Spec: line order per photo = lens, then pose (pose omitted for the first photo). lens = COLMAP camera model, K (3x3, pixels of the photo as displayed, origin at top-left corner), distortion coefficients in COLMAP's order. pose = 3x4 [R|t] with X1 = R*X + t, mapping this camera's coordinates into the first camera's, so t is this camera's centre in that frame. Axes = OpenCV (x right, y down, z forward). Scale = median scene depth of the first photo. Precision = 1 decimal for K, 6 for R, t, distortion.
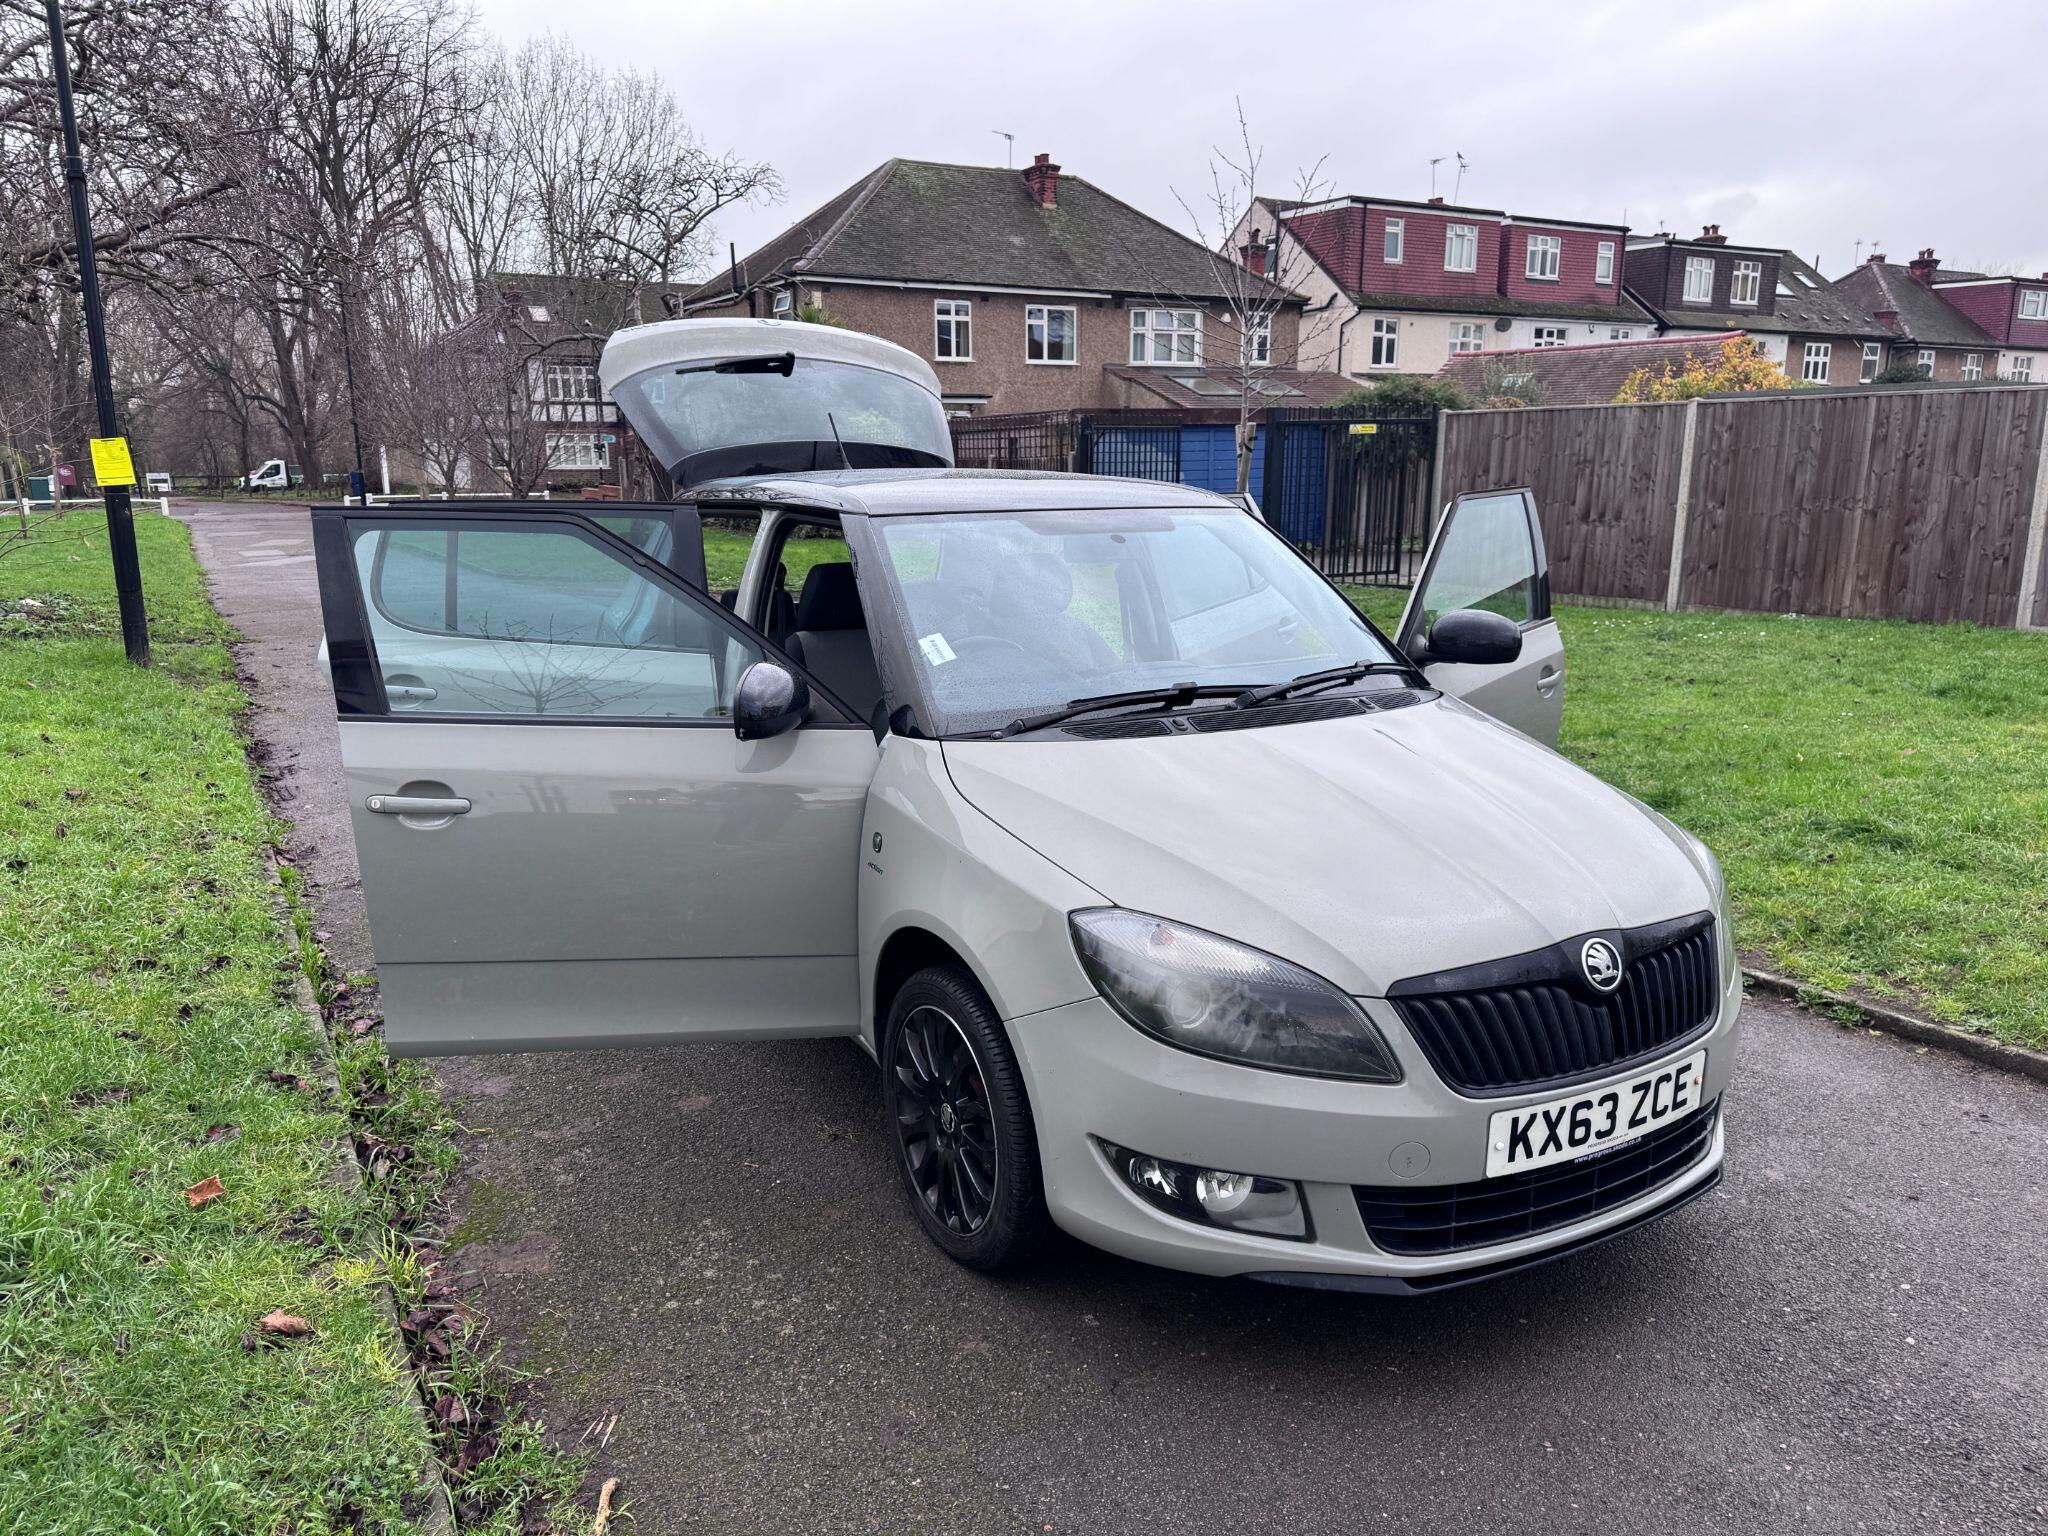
lens RADIAL K [[1467.4, 0, 1037.5], [0, 1467.4, 797.5], [0, 0, 1]] dist [0.019851, -0.009483]
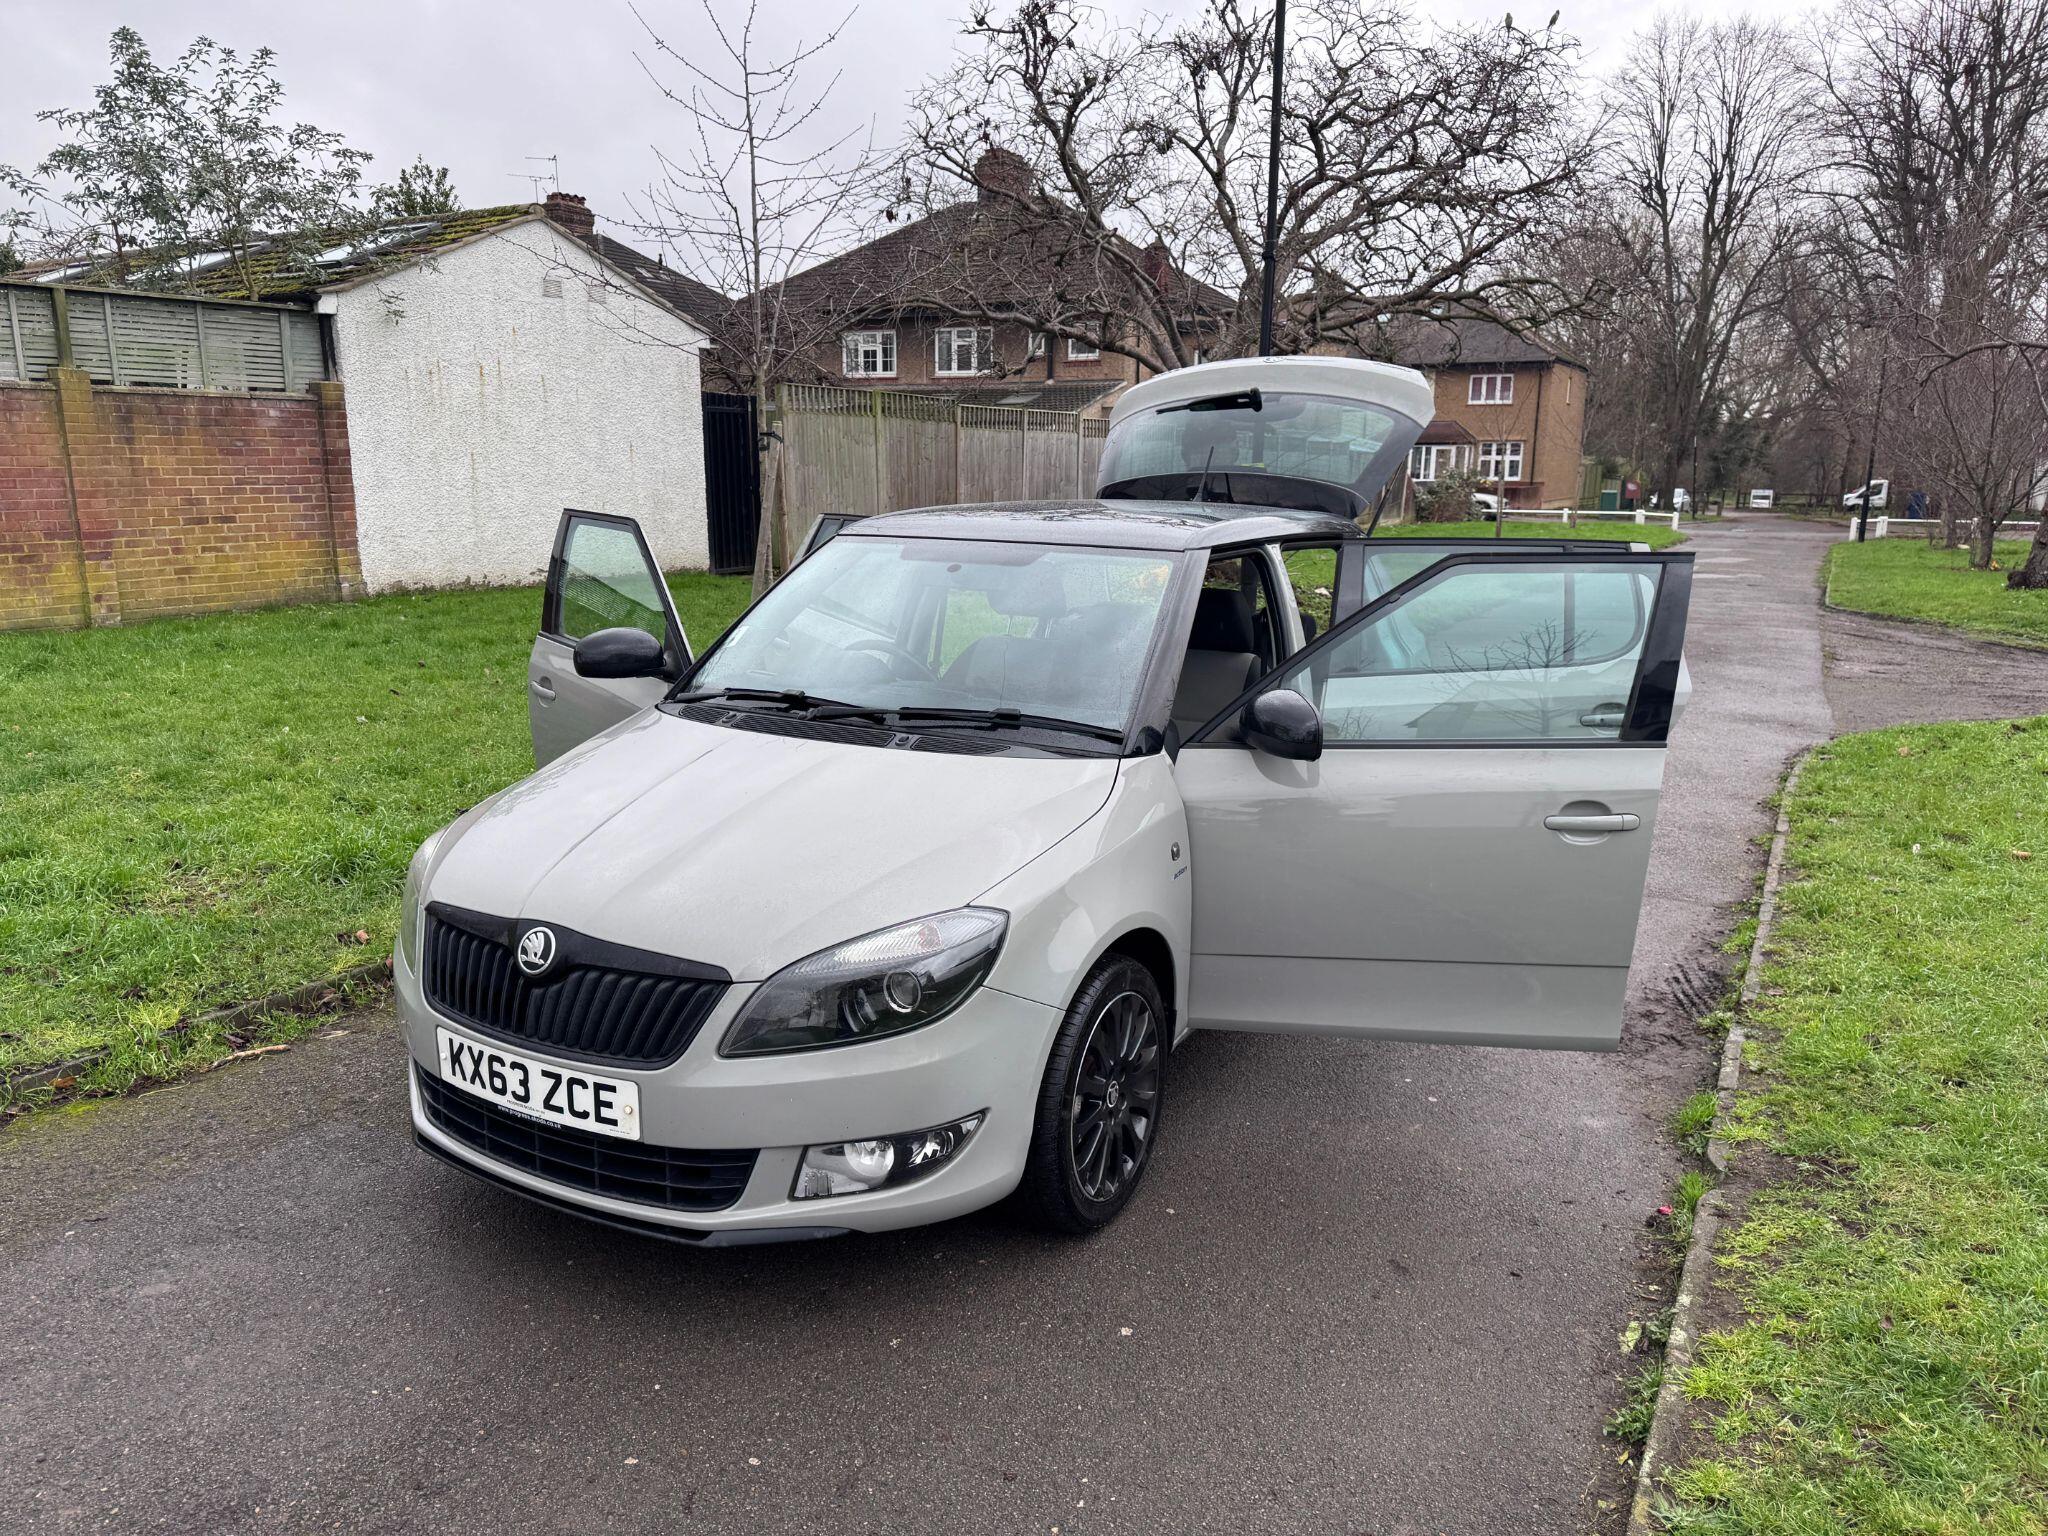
lens RADIAL K [[1472.2, 0, 1023.3], [0, 1472.2, 801.9], [0, 0, 1]] dist [0.014264, -0.012266]
pose [[0.507029, 0.203991, -0.837442, 0.463366], [-0.211067, 0.971394, 0.108830, -0.061661], [0.835686, 0.121577, 0.535581, 0.214834]]
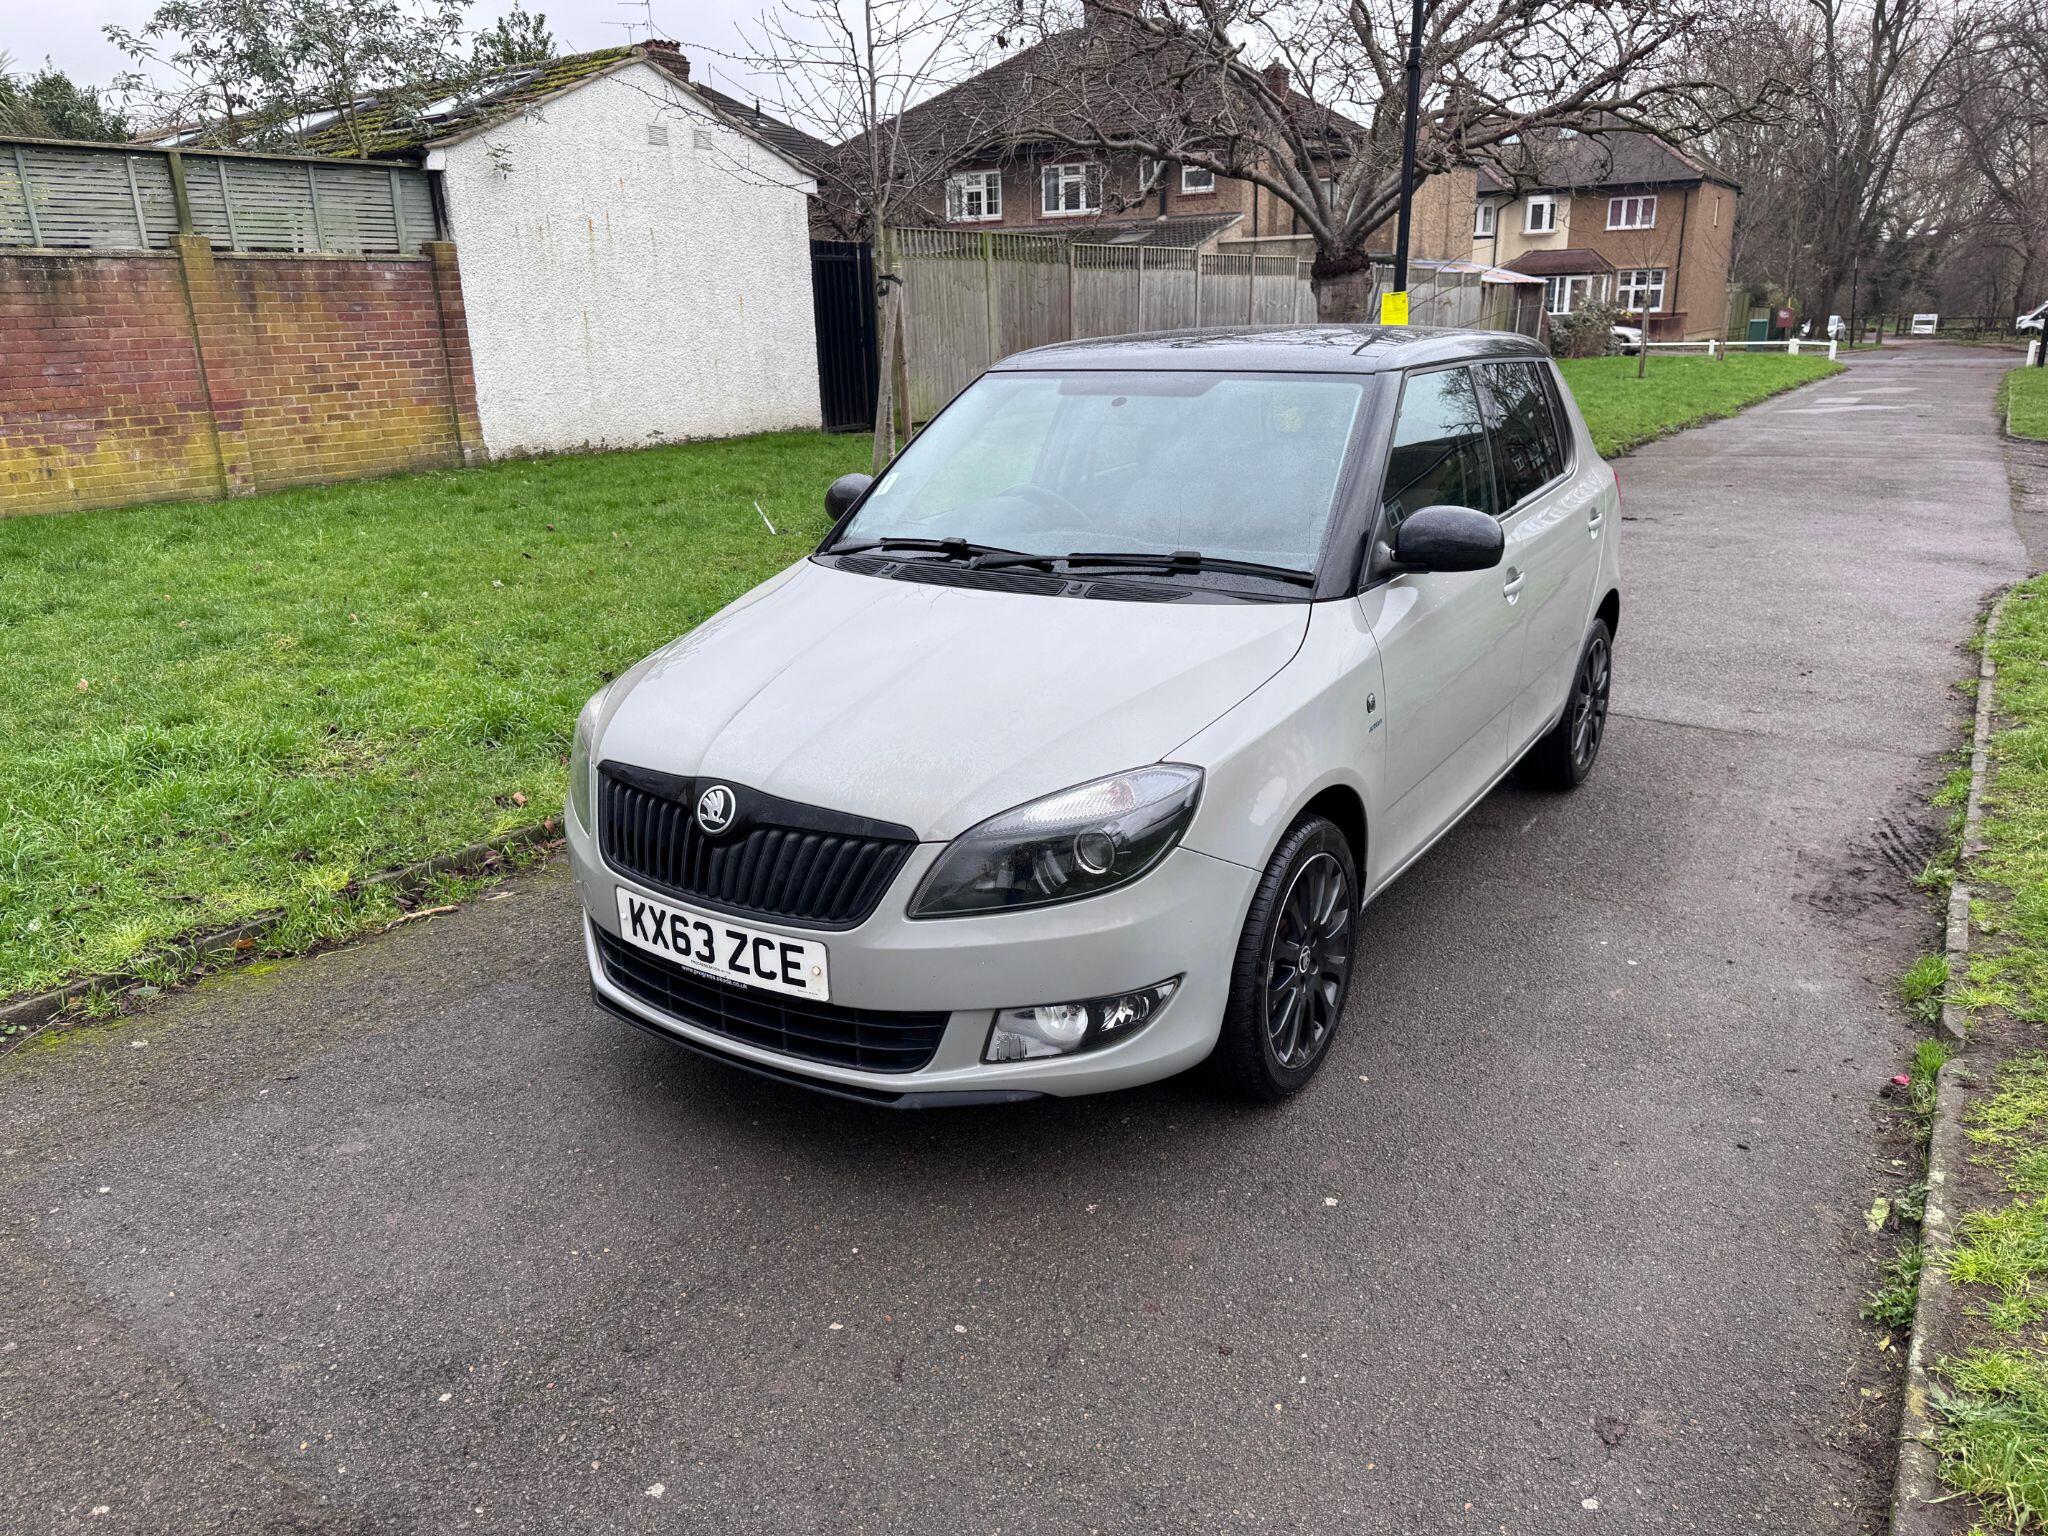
lens RADIAL K [[1463.0, 0, 1026.1], [0, 1463.0, 804.9], [0, 0, 1]] dist [0.022085, -0.019912]
pose [[0.449967, 0.280930, -0.847708, 0.427641], [-0.189779, 0.957632, 0.216623, -0.050095], [0.872648, 0.063404, 0.484217, 0.208459]]
